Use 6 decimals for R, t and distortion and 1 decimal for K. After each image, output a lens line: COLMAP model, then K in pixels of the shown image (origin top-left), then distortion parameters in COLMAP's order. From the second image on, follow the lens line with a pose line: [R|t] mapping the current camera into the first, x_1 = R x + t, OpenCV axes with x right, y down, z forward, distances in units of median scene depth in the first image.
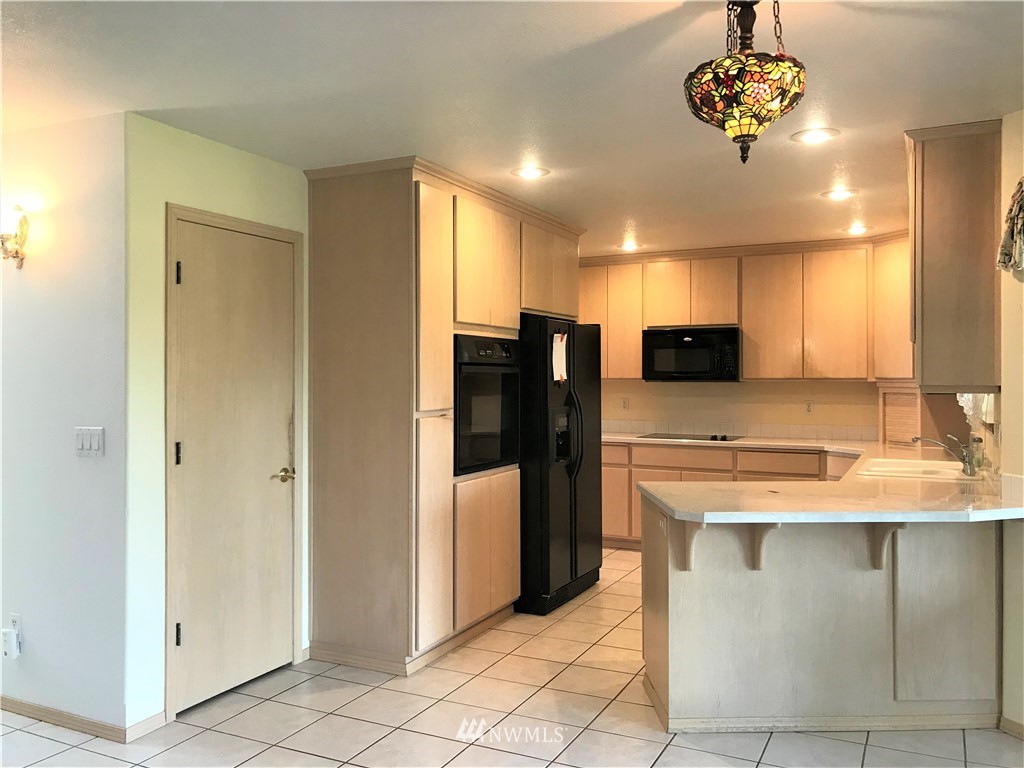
lens RADIAL K [[847.5, 0, 511.4], [0, 847.5, 380.6], [0, 0, 1]] dist [0.093116, -0.124533]
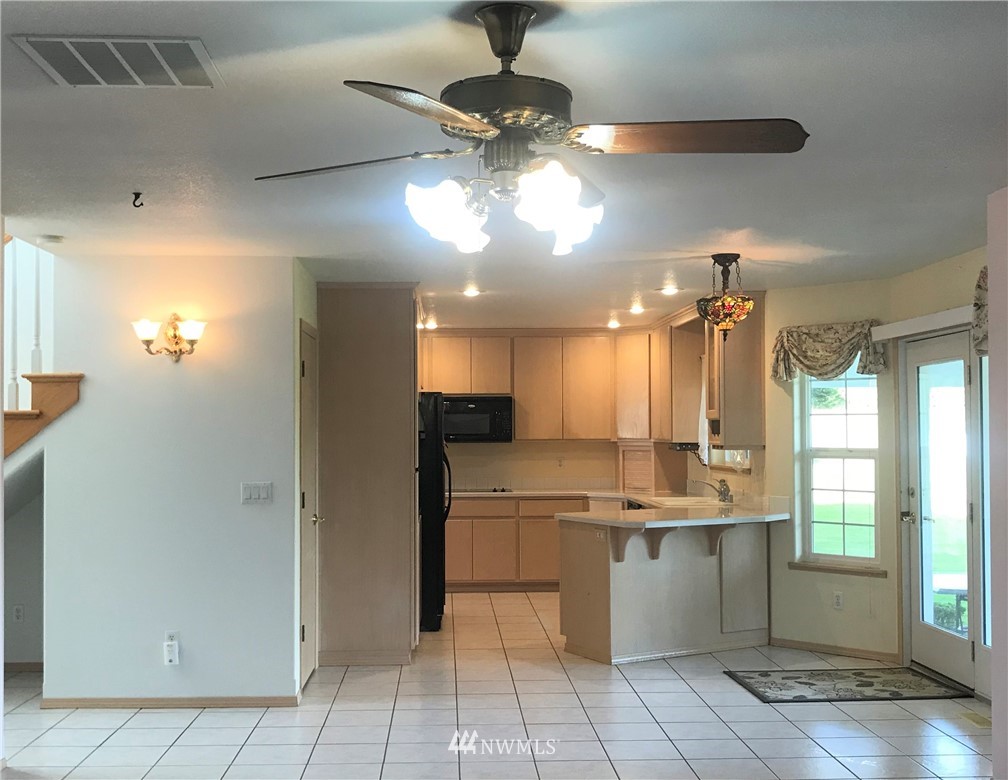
lens RADIAL K [[1174.9, 0, 485.5], [0, 1174.9, 416.9], [0, 0, 1]] dist [0.222185, -0.767898]
pose [[0.881536, 0.000934, 0.472115, -1.003464], [0.007074, 0.999860, -0.015188, -0.017827], [-0.472063, 0.016729, 0.881406, -0.793909]]
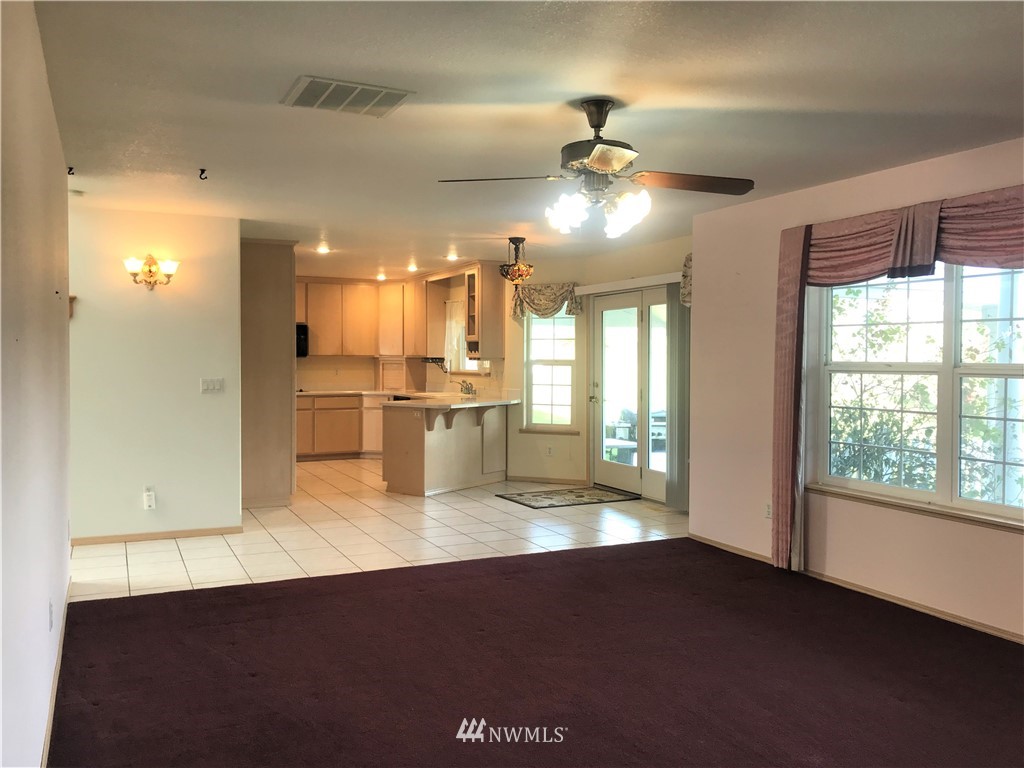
lens RADIAL K [[847.5, 0, 511.4], [0, 847.5, 380.6], [0, 0, 1]] dist [0.093116, -0.124533]
pose [[0.621423, -0.018916, 0.783247, -1.494631], [0.000268, 0.999714, 0.023931, 0.013721], [-0.783475, -0.014661, 0.621250, -0.683568]]
